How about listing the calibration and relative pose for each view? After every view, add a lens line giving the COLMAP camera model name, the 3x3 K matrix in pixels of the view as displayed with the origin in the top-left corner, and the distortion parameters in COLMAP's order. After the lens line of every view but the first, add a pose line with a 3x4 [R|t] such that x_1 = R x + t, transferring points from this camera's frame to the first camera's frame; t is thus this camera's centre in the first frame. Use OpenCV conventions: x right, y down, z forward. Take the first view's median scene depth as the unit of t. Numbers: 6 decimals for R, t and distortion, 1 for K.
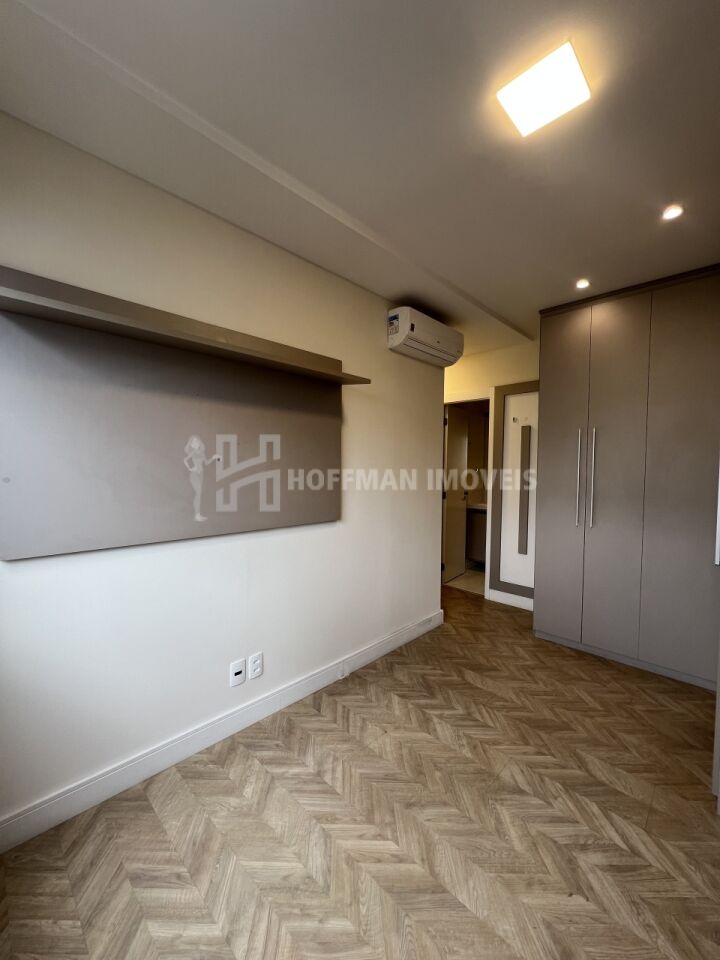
lens RADIAL K [[382.5, 0, 360.0], [0, 382.5, 480.0], [0, 0, 1]] dist [-0.001162, 0.000014]
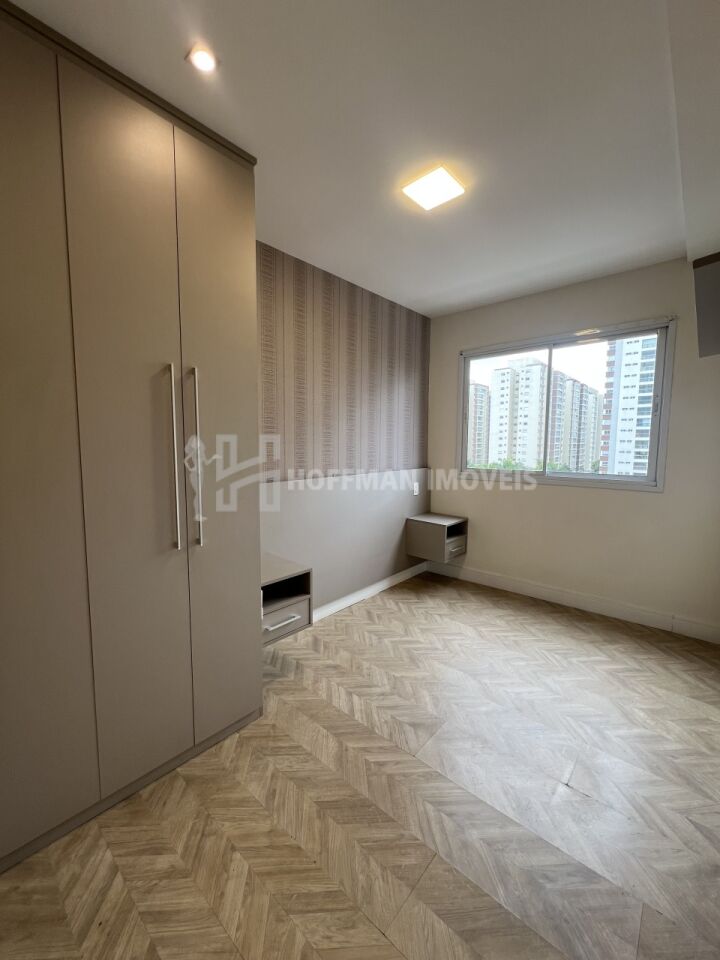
lens RADIAL K [[382.5, 0, 360.0], [0, 382.5, 480.0], [0, 0, 1]] dist [-0.001162, 0.000014]
pose [[-0.998868, -0.004104, -0.047399, 0.644216], [-0.010295, 0.991315, 0.131108, -0.057523], [0.046450, 0.131448, -0.990234, 2.046455]]
